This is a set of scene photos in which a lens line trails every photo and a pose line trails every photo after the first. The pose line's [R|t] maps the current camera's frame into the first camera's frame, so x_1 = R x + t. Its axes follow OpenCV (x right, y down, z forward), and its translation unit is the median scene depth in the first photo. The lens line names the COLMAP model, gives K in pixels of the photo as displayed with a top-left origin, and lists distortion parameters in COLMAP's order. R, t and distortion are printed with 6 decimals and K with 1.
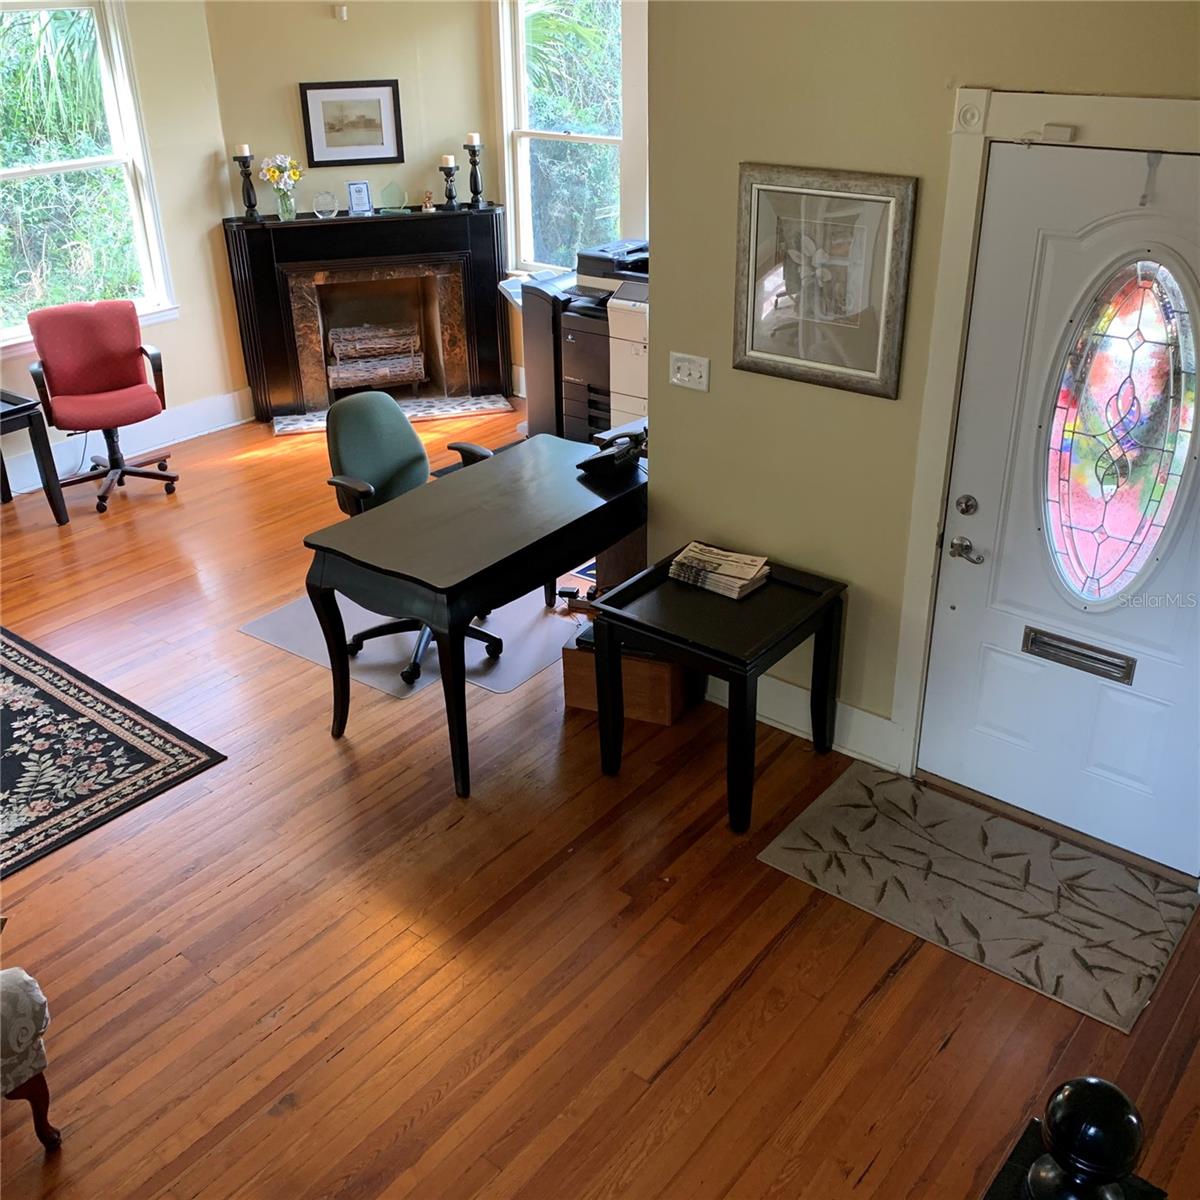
lens RADIAL K [[1219.0, 0, 600.0], [0, 1219.0, 600.0], [0, 0, 1]] dist [0.088197, -0.217395]
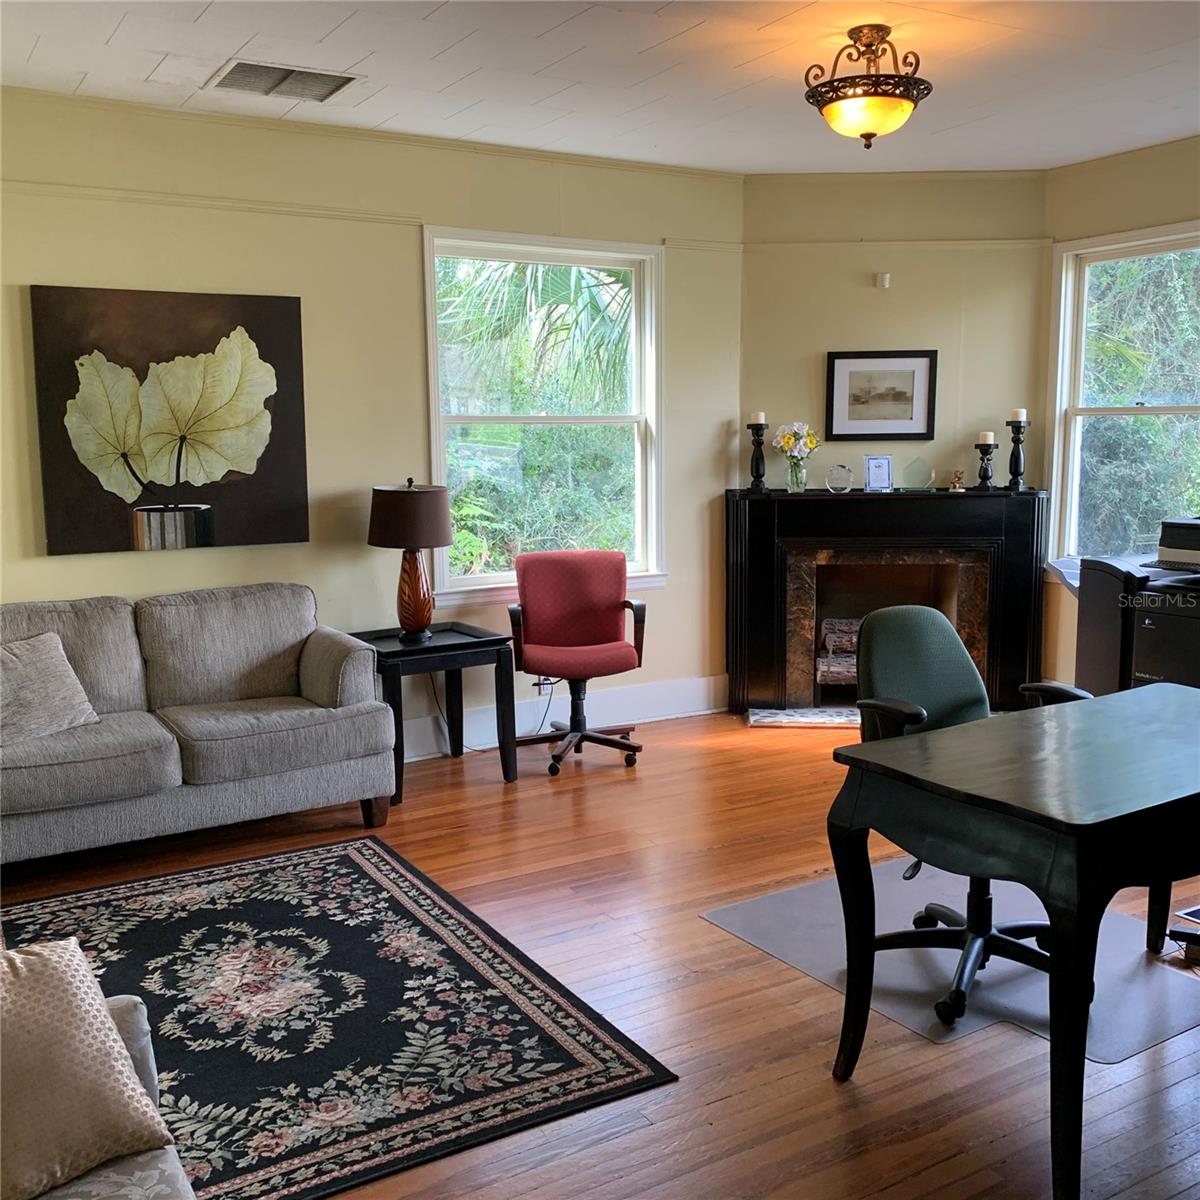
lens RADIAL K [[1212.1, 0, 600.0], [0, 1212.1, 600.0], [0, 0, 1]] dist [0.182968, -0.540682]
pose [[0.937450, 0.050920, -0.344376, -0.085609], [-0.160108, 0.941474, -0.296635, 0.060013], [0.309116, 0.333218, 0.890737, 0.206387]]
